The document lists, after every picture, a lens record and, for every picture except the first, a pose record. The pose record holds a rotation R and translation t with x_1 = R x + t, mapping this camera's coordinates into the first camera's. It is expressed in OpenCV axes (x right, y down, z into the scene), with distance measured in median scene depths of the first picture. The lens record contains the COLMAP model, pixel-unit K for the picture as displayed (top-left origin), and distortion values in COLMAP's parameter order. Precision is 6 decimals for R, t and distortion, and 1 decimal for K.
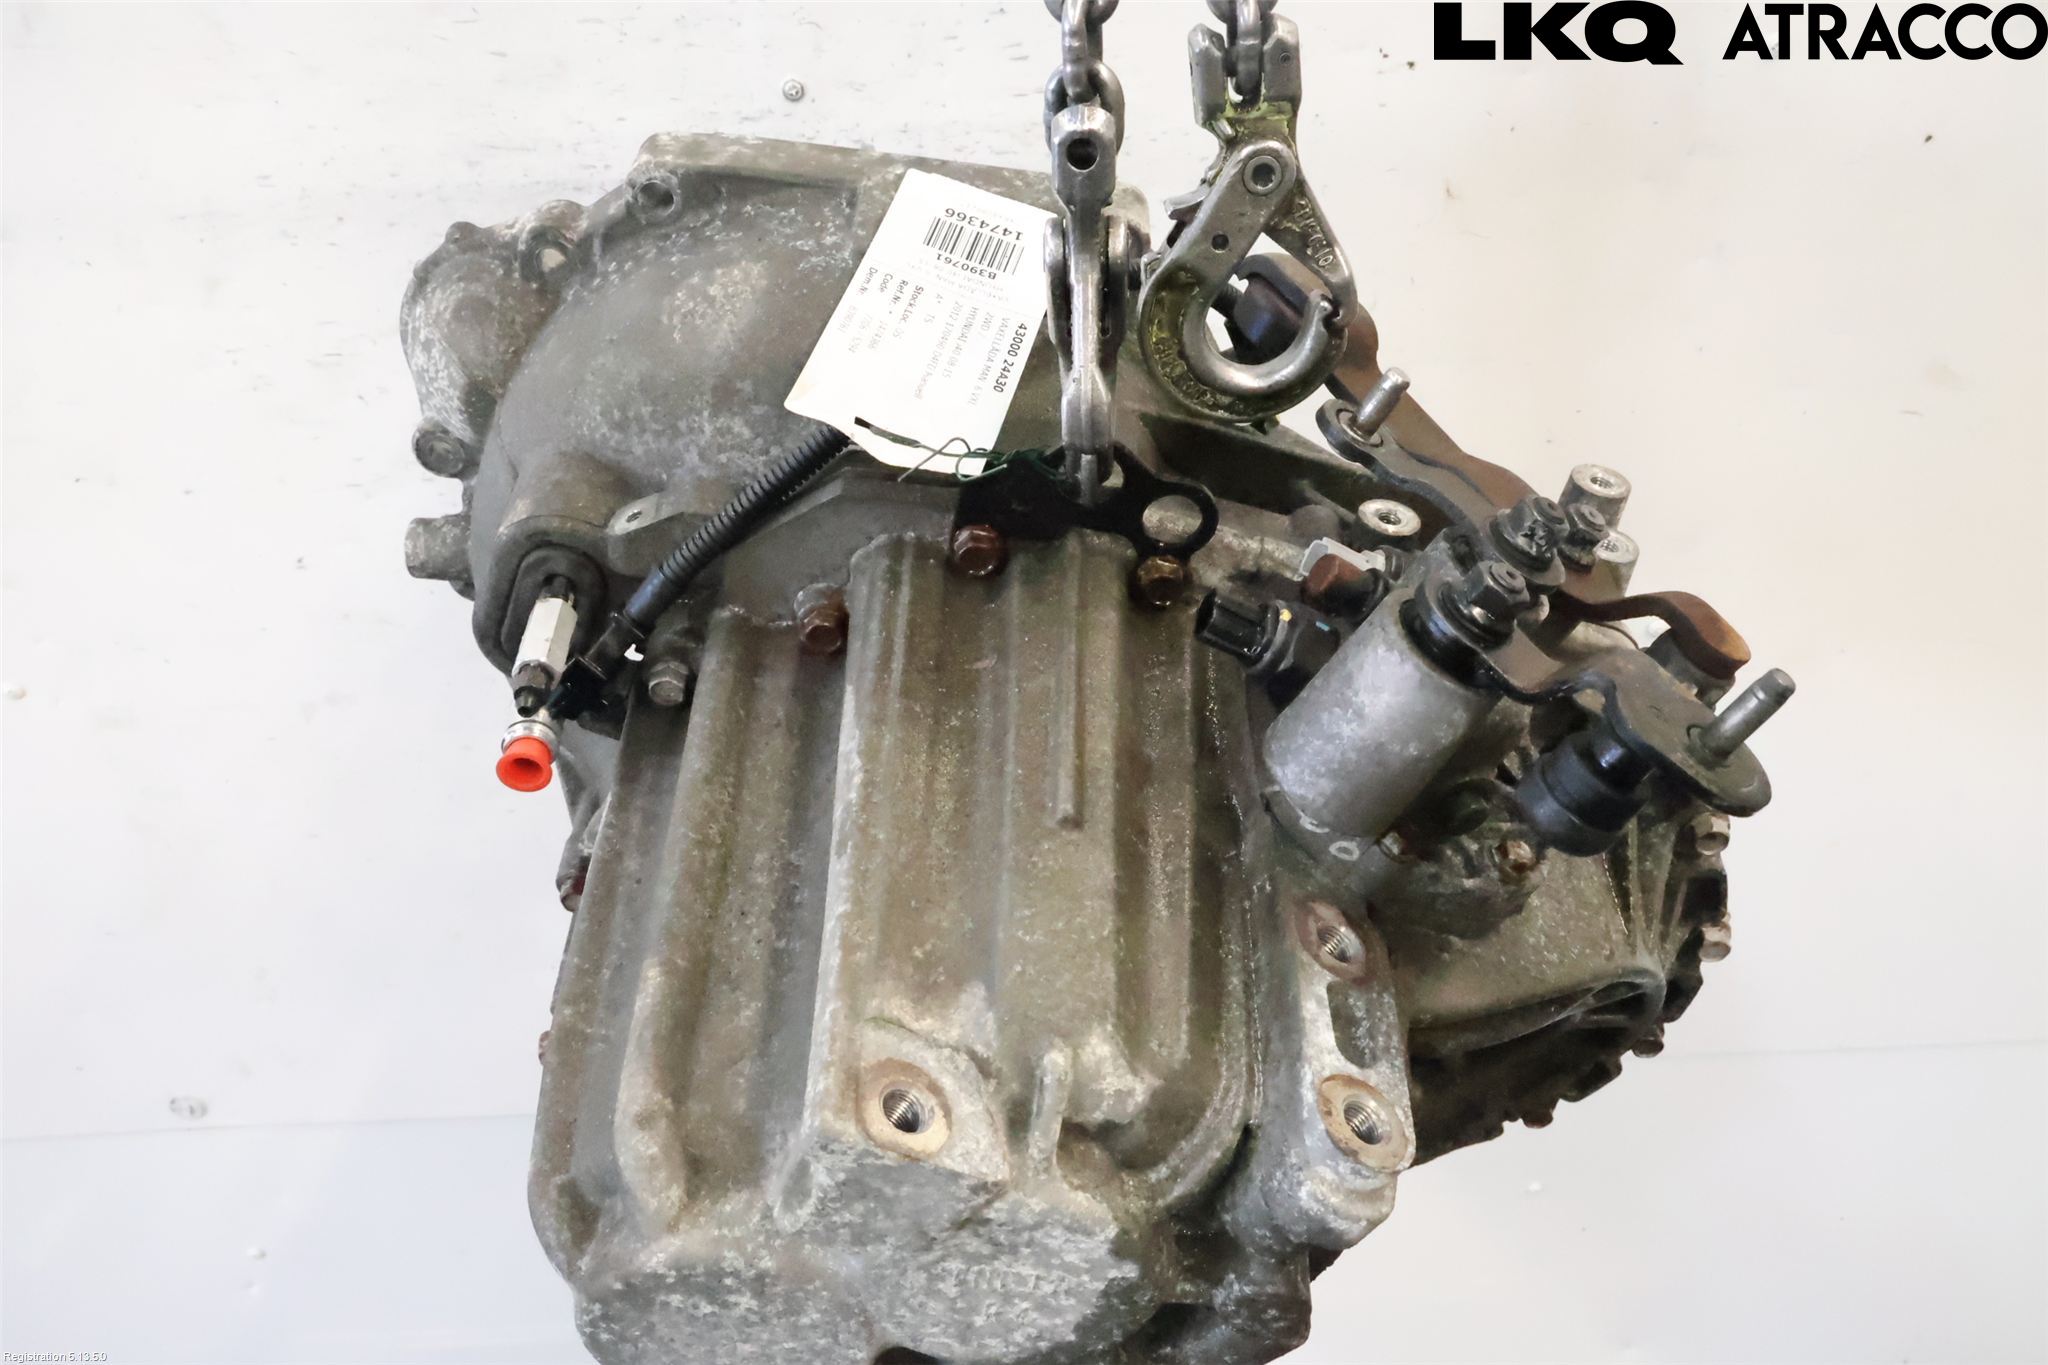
lens RADIAL K [[1711.4, 0, 1024.0], [0, 1711.4, 682.5], [0, 0, 1]] dist [-0.004980, -0.001079]
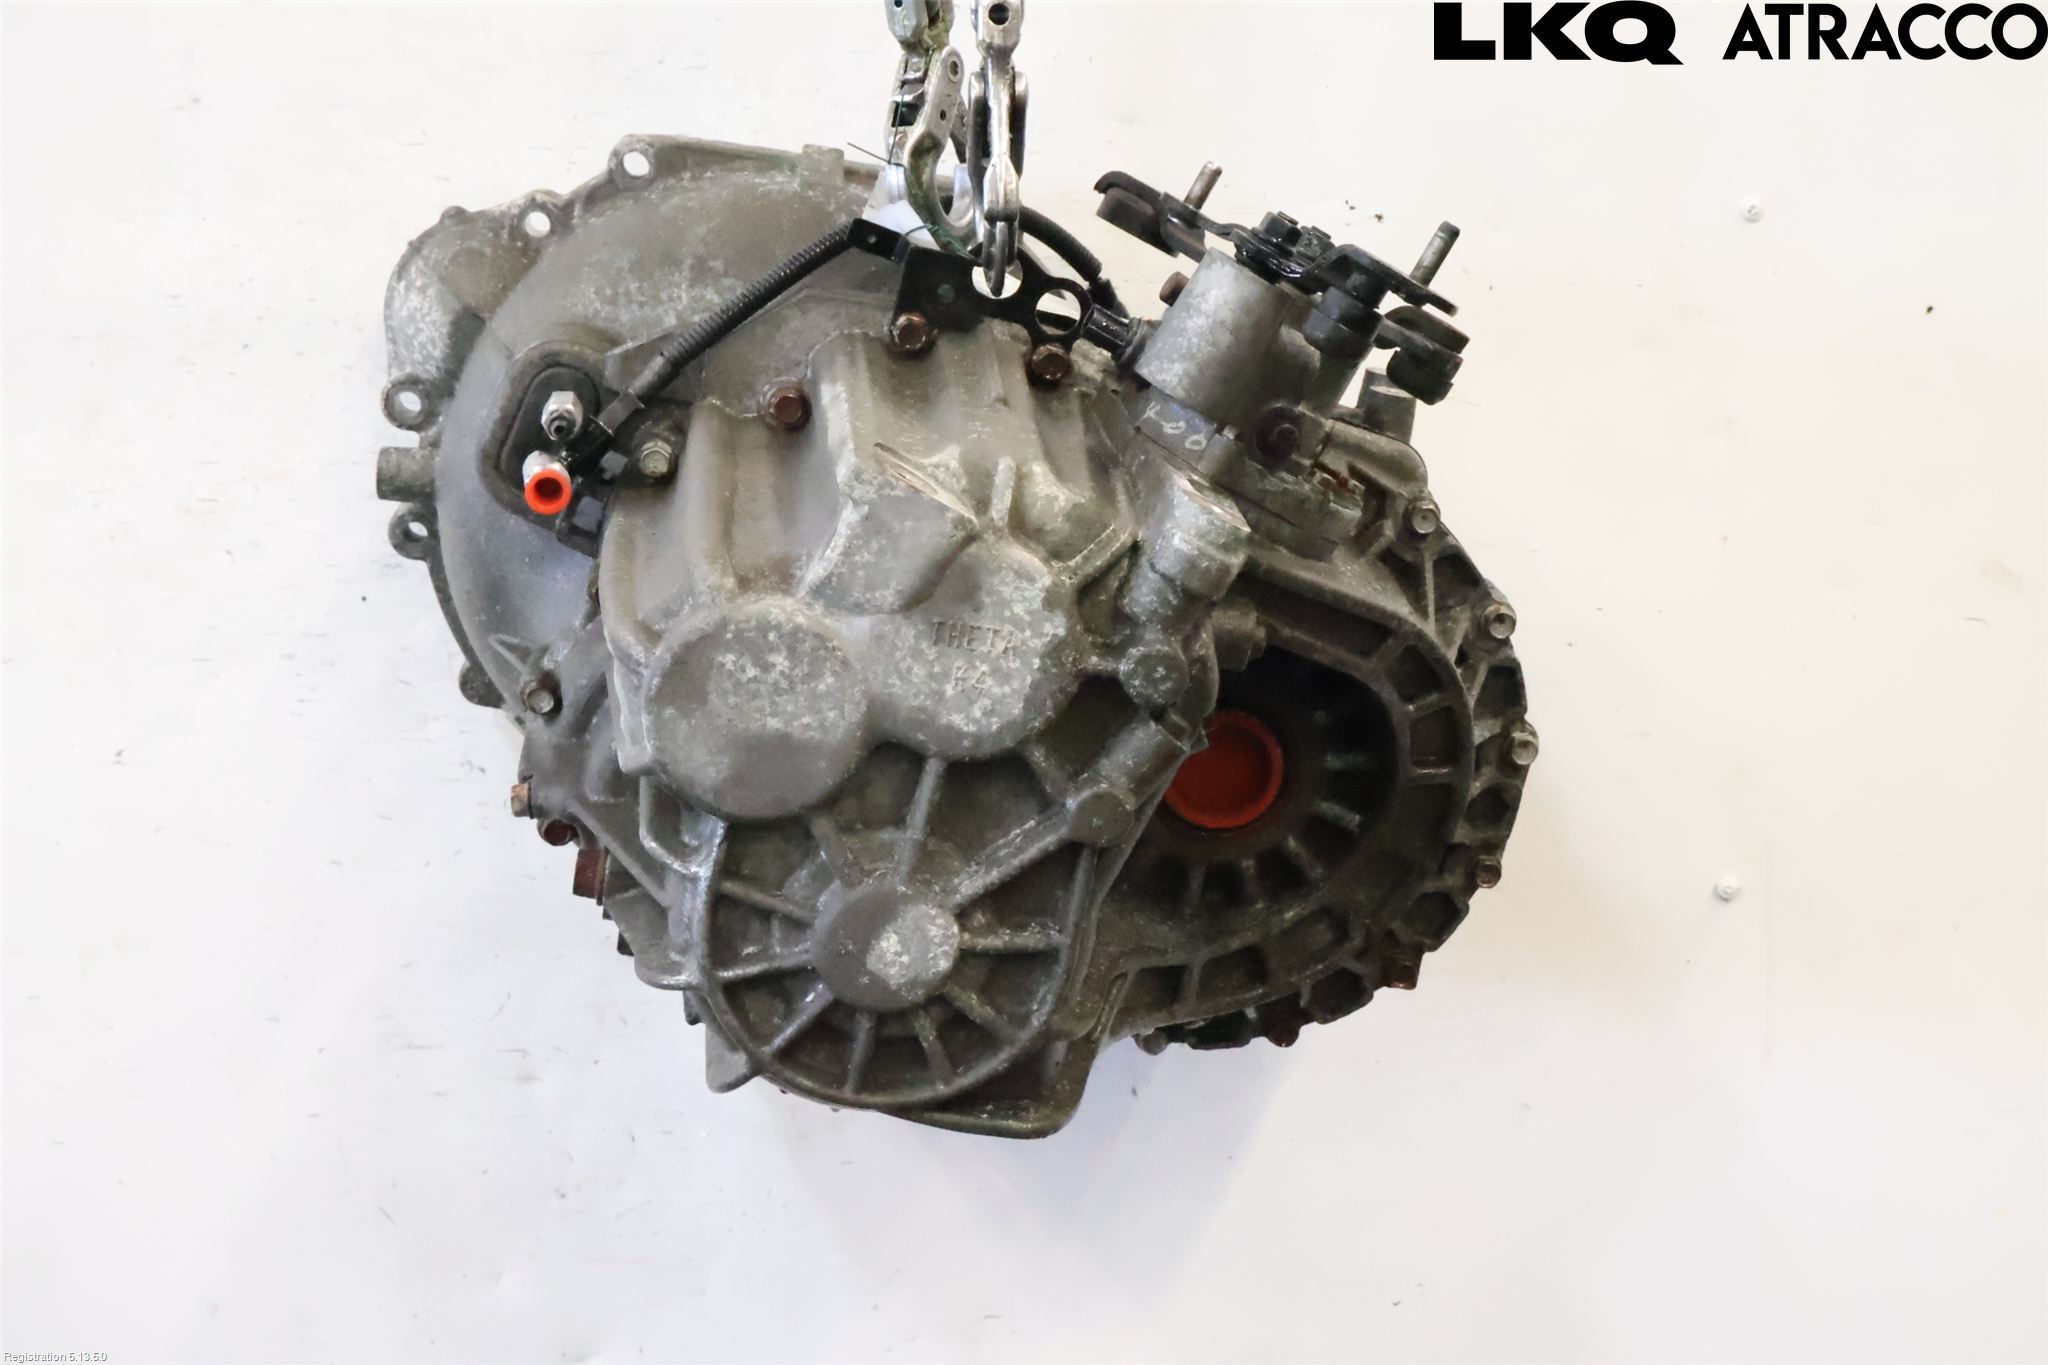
lens RADIAL K [[2666.2, 0, 1024.0], [0, 2666.2, 682.5], [0, 0, 1]] dist [-0.004750, -0.000243]
pose [[0.994064, 0.012038, 0.108131, -0.160054], [0.031630, 0.918958, -0.393085, 0.979331], [-0.104100, 0.394172, 0.913122, -0.773964]]
